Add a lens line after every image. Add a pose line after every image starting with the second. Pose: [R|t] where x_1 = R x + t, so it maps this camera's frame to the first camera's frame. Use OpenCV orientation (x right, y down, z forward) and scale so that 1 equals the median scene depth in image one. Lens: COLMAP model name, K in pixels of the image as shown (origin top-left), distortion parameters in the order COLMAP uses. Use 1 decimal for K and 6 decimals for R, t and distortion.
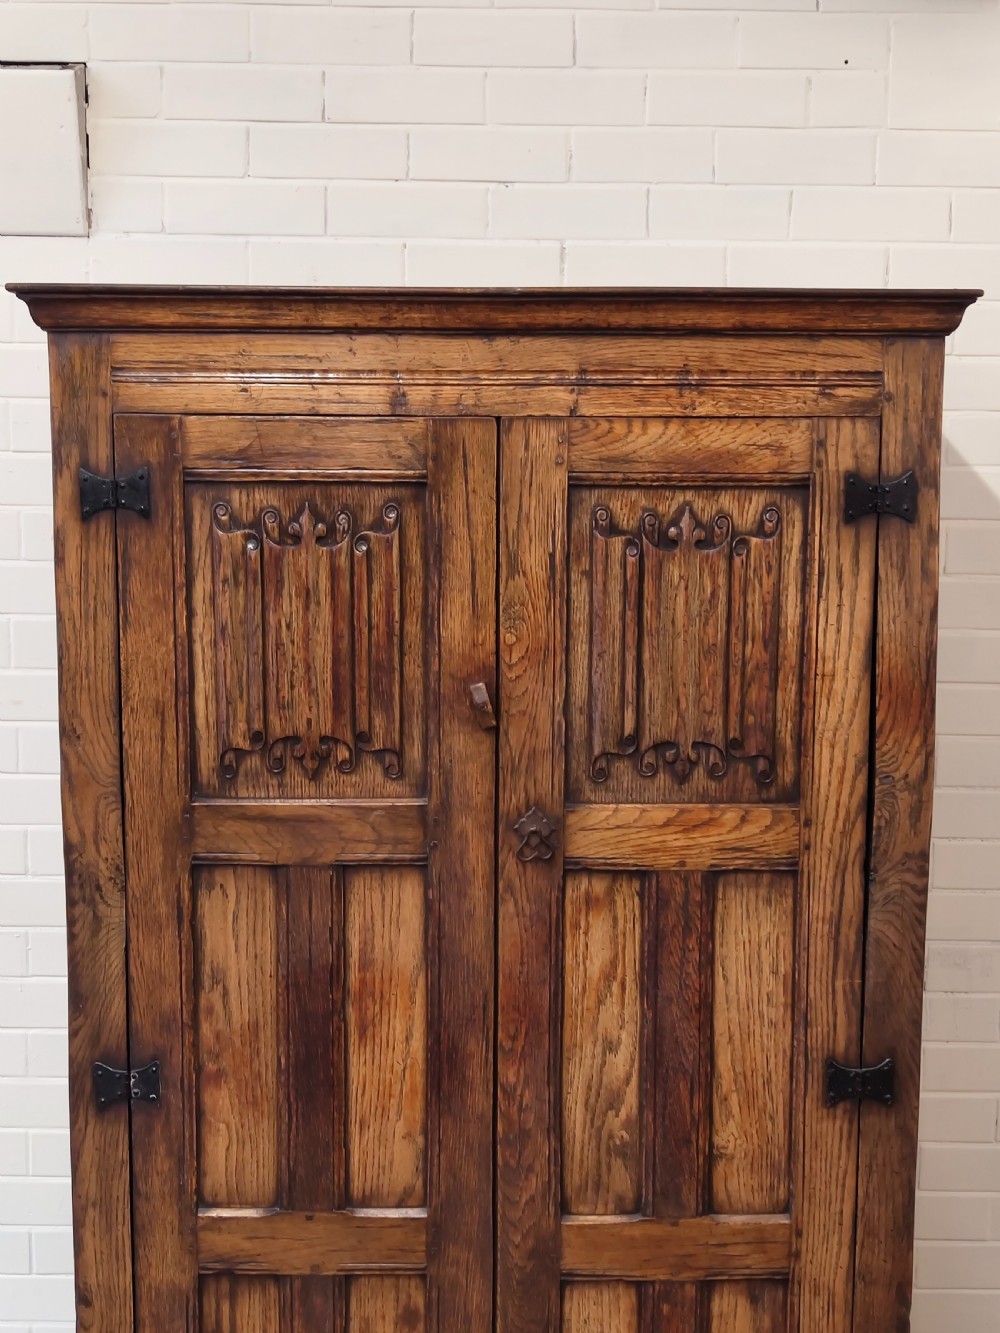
lens RADIAL K [[1852.0, 0, 496.6], [0, 1852.0, 709.1], [0, 0, 1]] dist [0.160061, -0.682571]
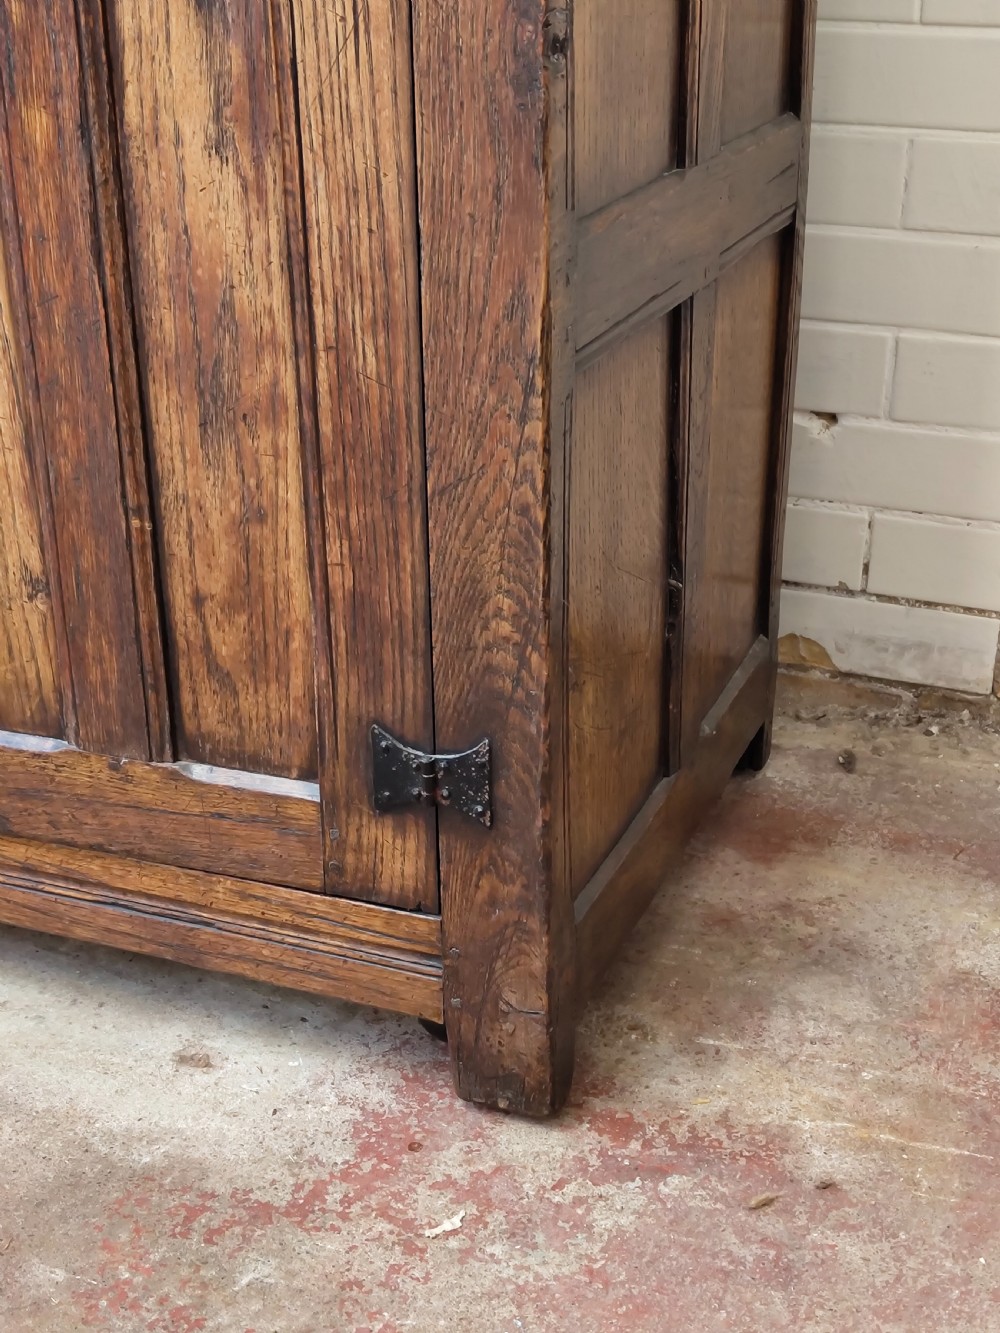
lens RADIAL K [[1858.7, 0, 499.6], [0, 1858.7, 690.4], [0, 0, 1]] dist [0.150664, -0.664742]
pose [[0.930491, 0.140181, -0.338431, 0.381233], [-0.032084, 0.951519, 0.305913, 0.347204], [0.364907, -0.273791, 0.889877, 0.630941]]
